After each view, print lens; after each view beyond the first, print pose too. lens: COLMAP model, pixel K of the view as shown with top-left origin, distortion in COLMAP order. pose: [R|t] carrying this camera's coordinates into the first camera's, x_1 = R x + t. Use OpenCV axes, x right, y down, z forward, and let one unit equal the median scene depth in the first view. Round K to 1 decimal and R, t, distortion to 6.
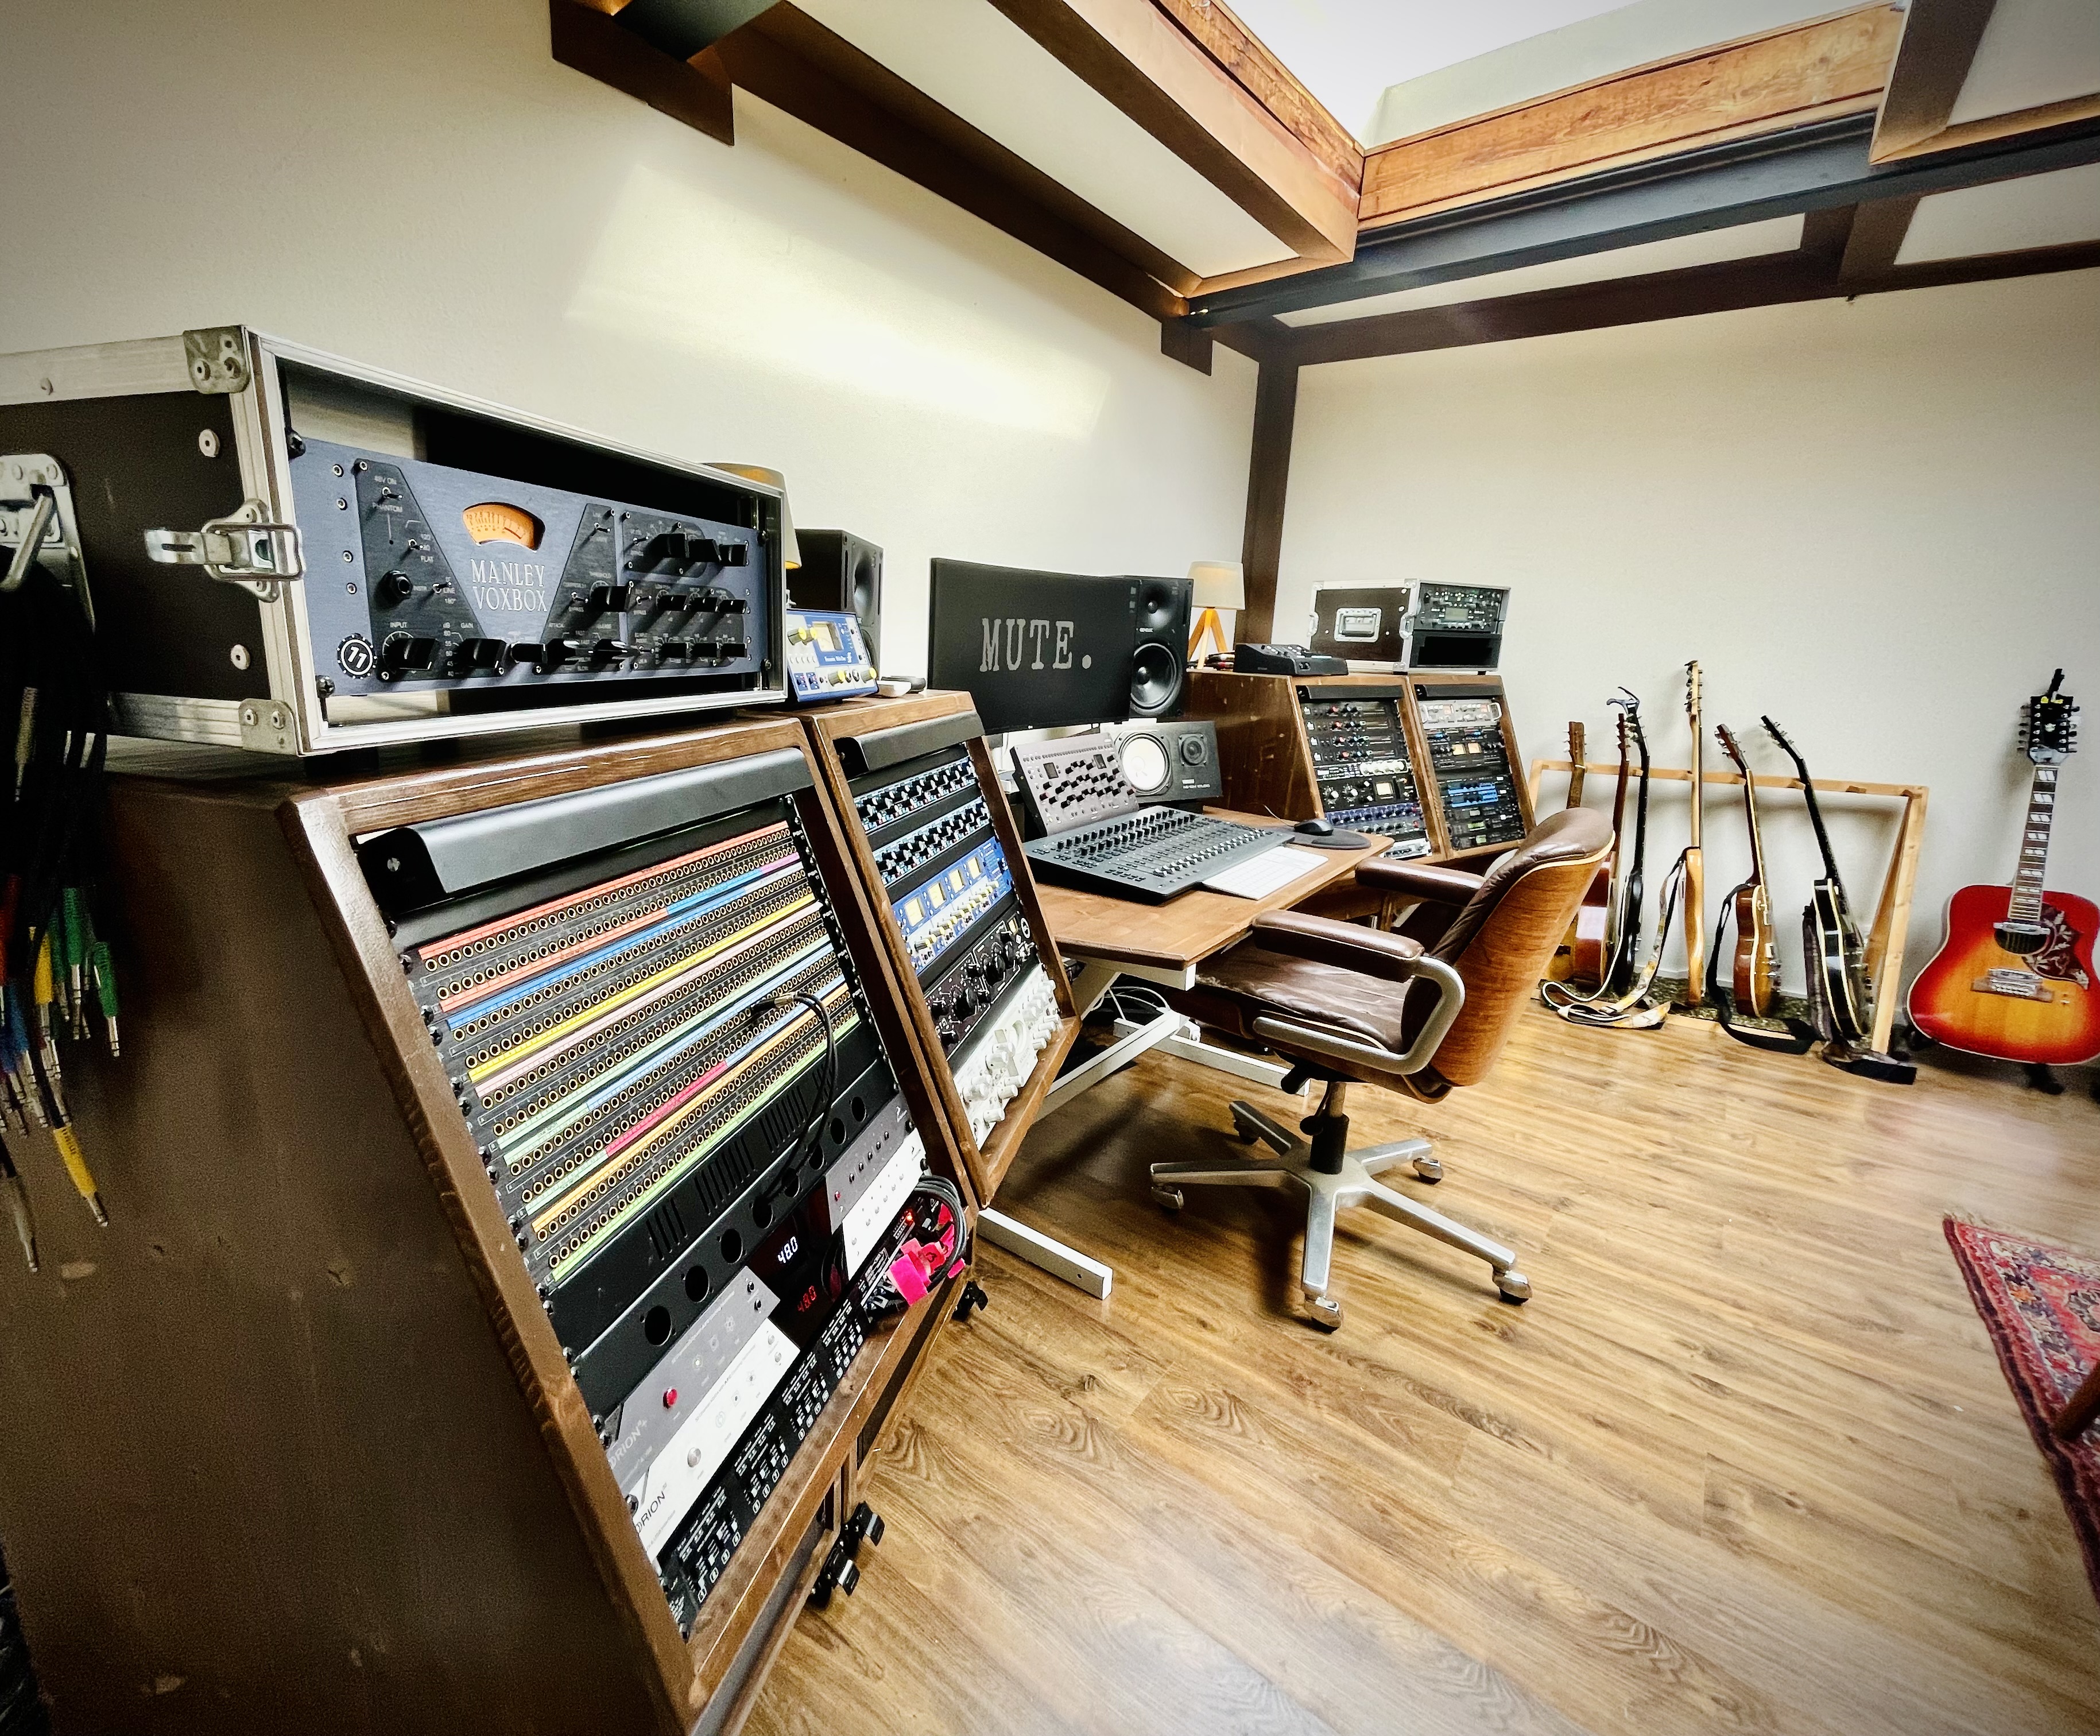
lens RADIAL K [[921.6, 0, 923.2], [0, 921.6, 873.4], [0, 0, 1]] dist [-0.010915, -0.000006]
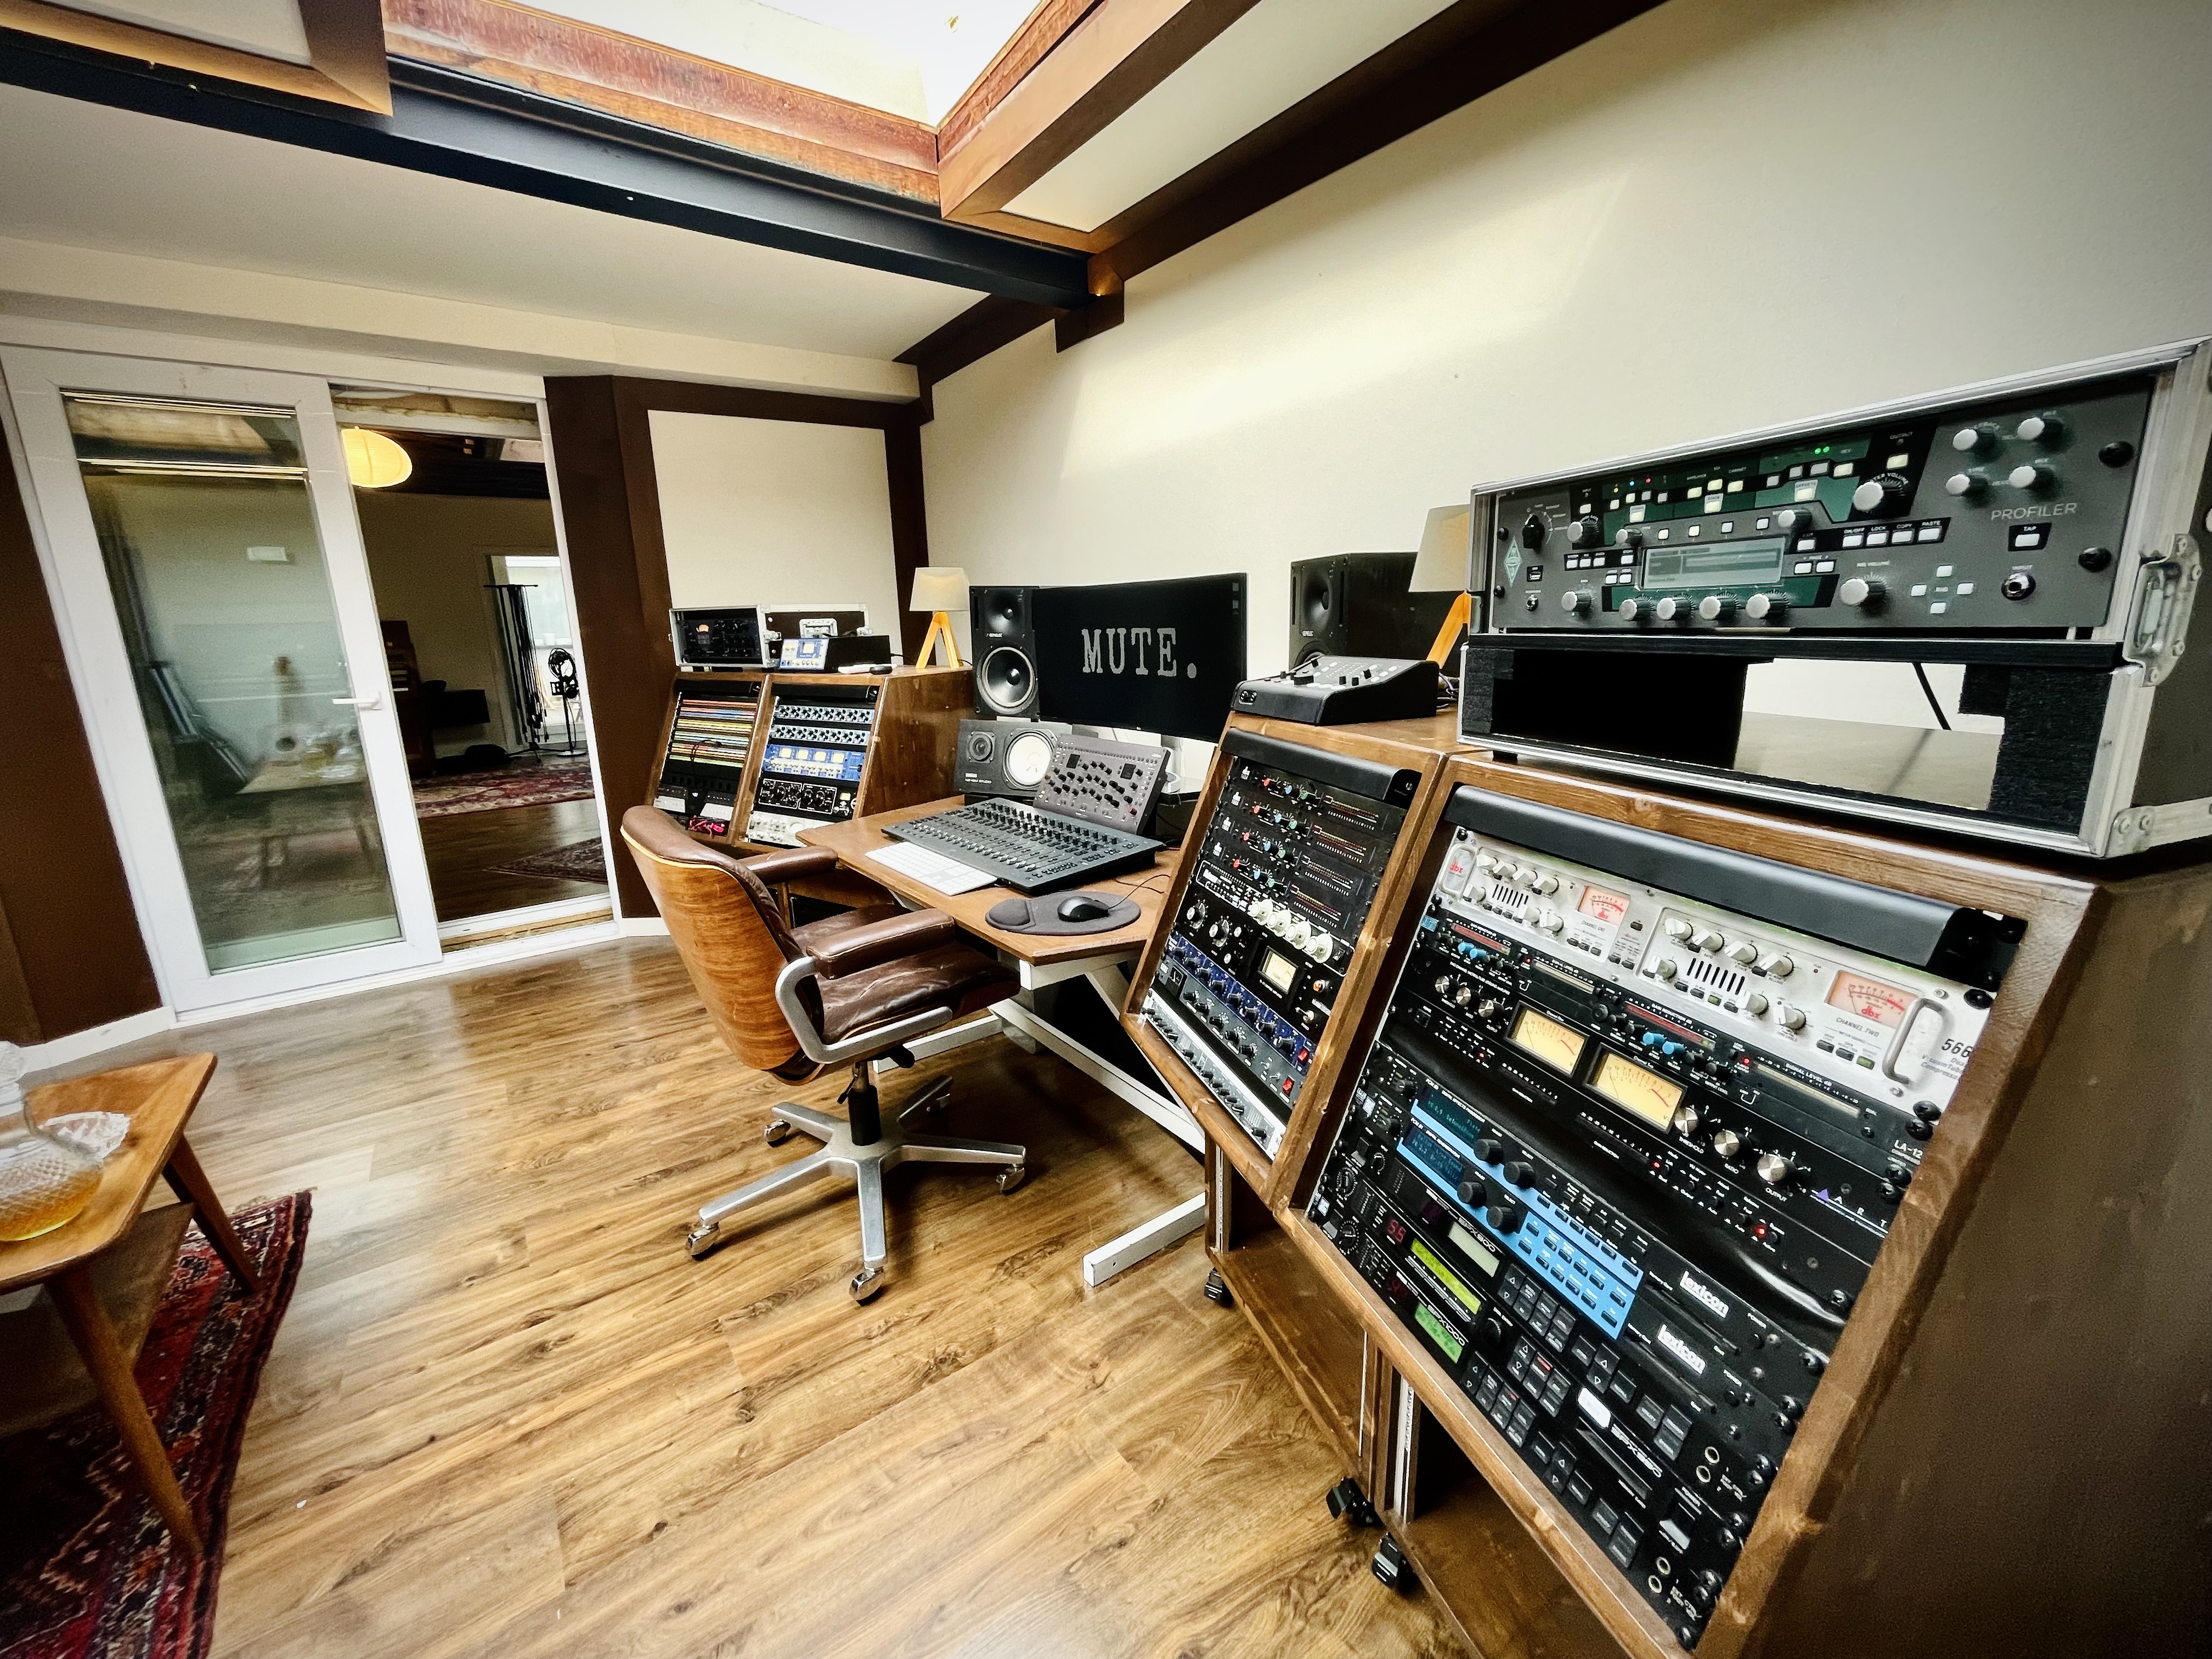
lens RADIAL K [[898.1, 0, 1101.3], [0, 898.1, 820.9], [0, 0, 1]] dist [0.000685, -0.000022]
pose [[-0.225902, 0.207043, -0.951894, 1.170150], [-0.218203, 0.941570, 0.256581, -0.325897], [0.949398, 0.265668, -0.167525, 1.204964]]
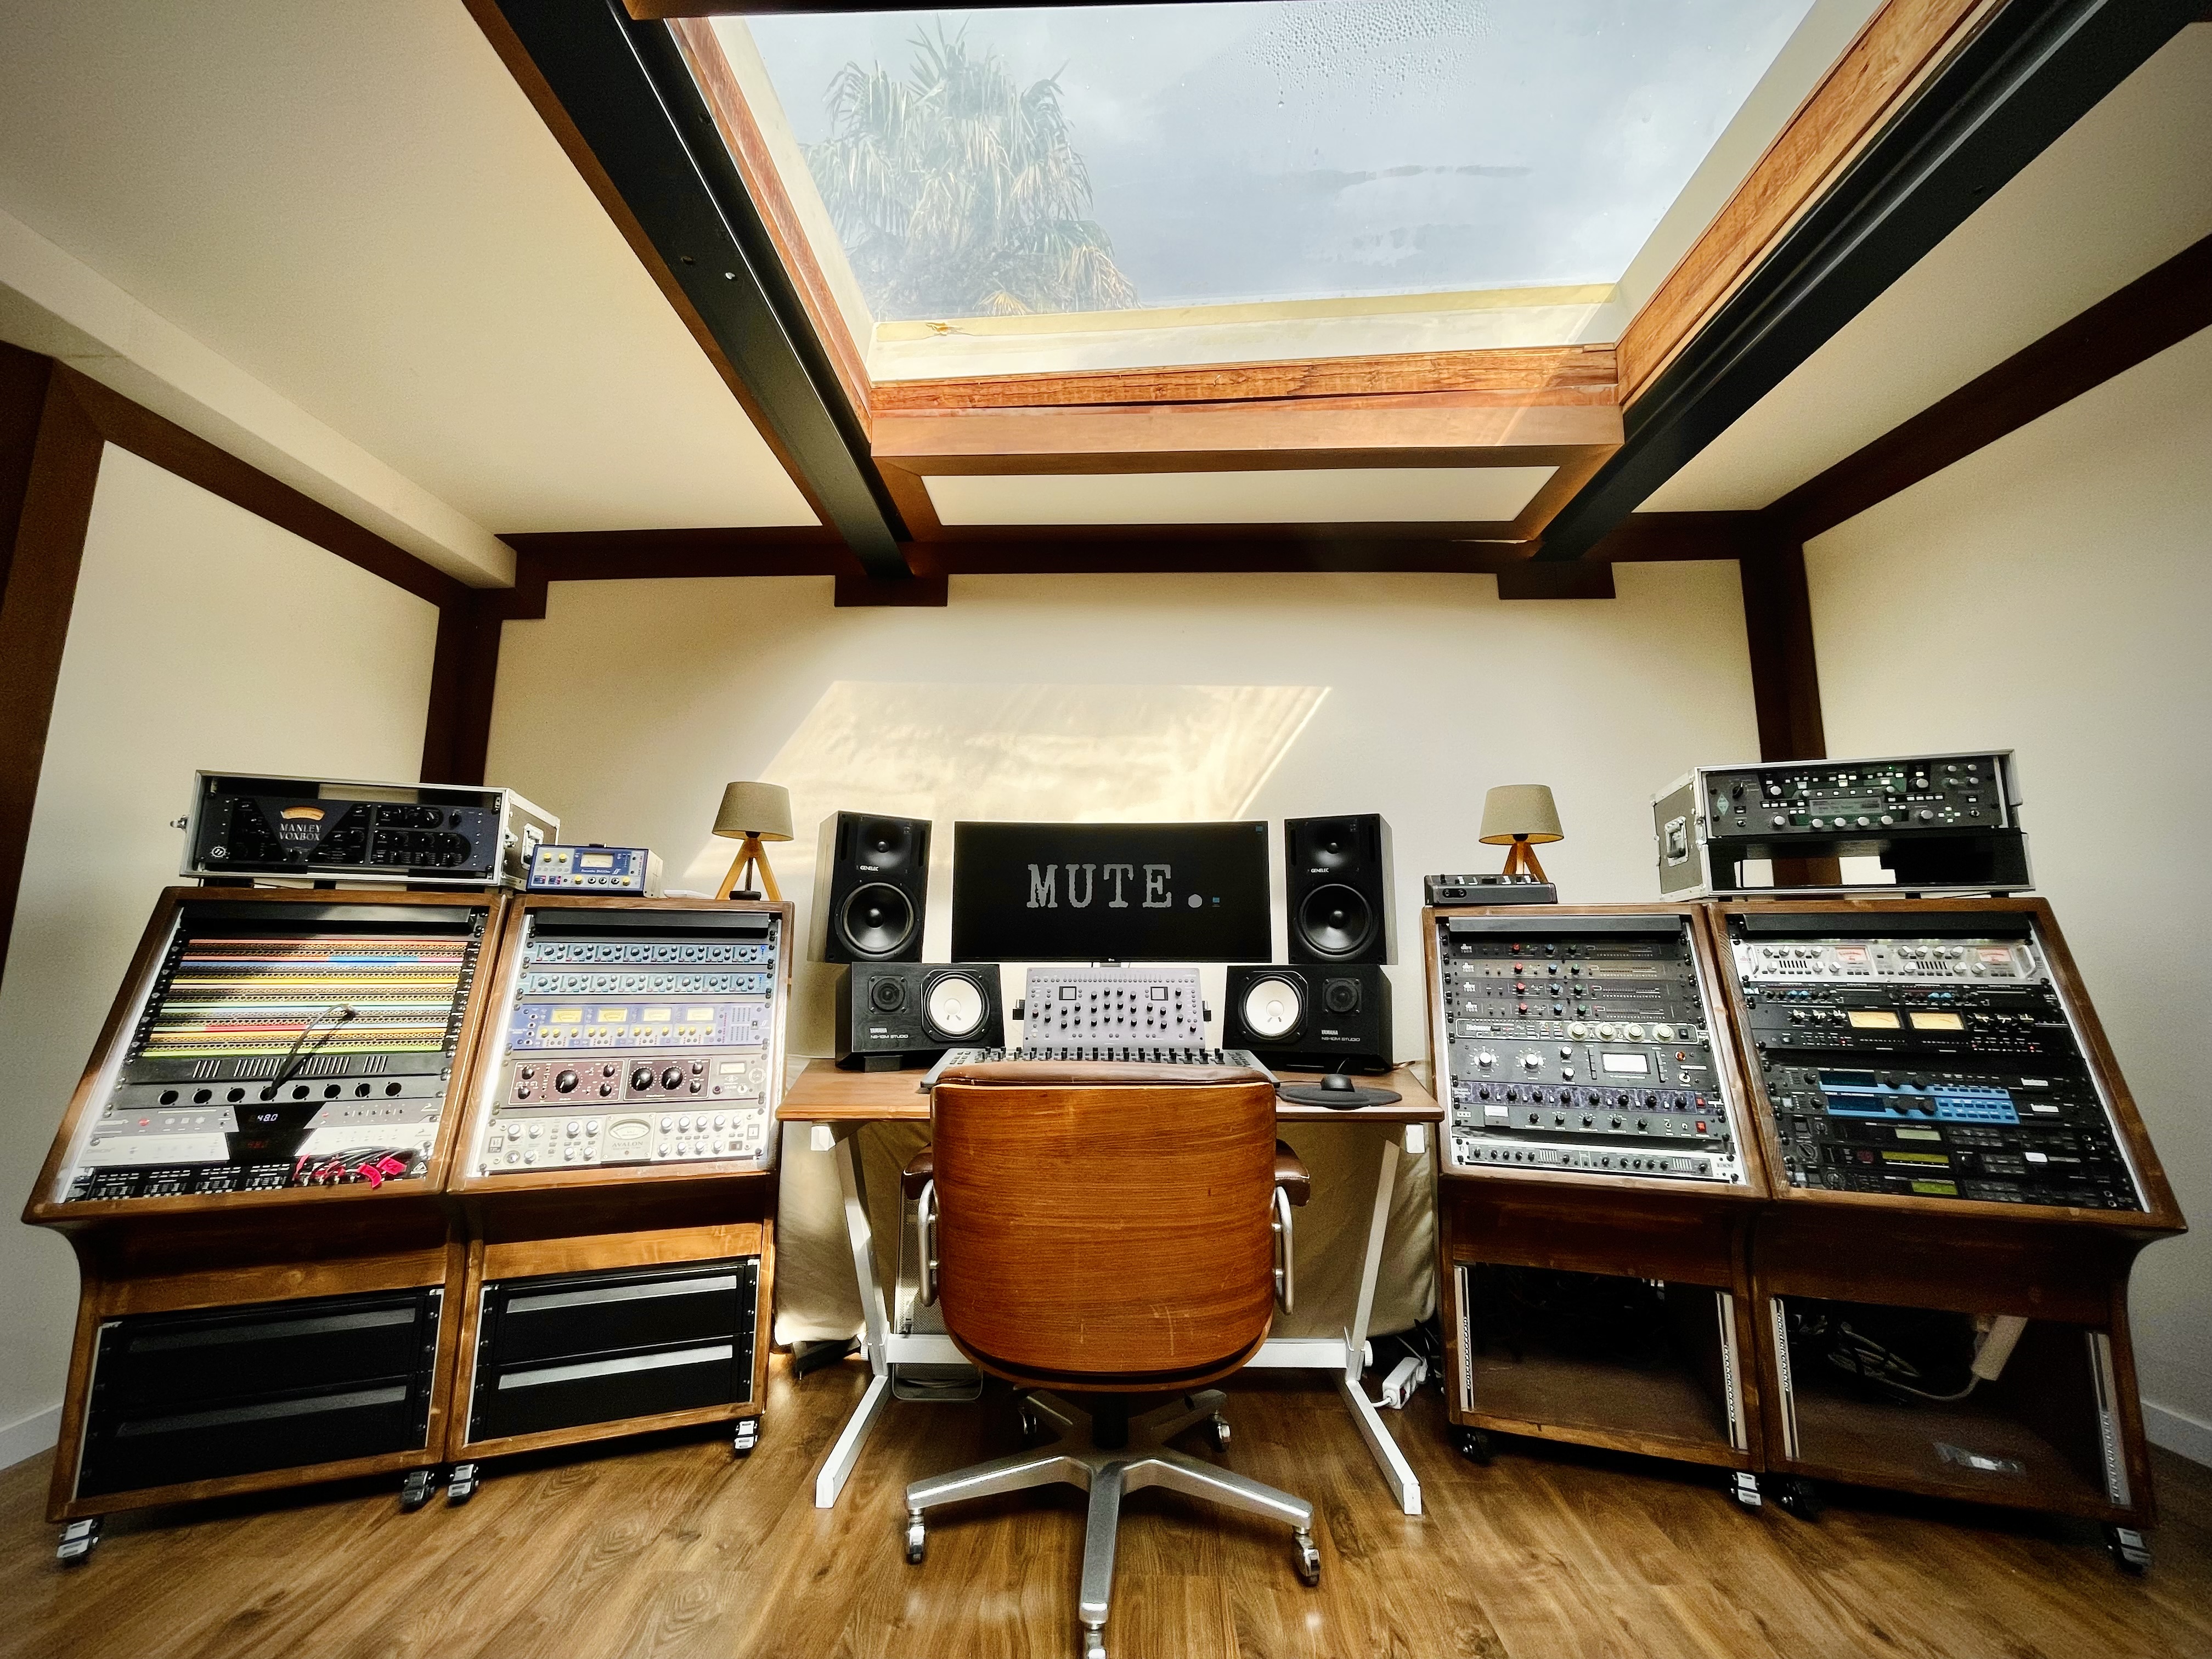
lens RADIAL K [[880.0, 0, 1106.0], [0, 880.0, 829.5], [0, 0, 1]] dist [-0.000964, -0.000241]
pose [[0.645783, -0.124591, -0.753287, 0.946983], [-0.182339, 0.932884, -0.310612, 0.022048], [0.741429, 0.337942, 0.579722, 0.356814]]
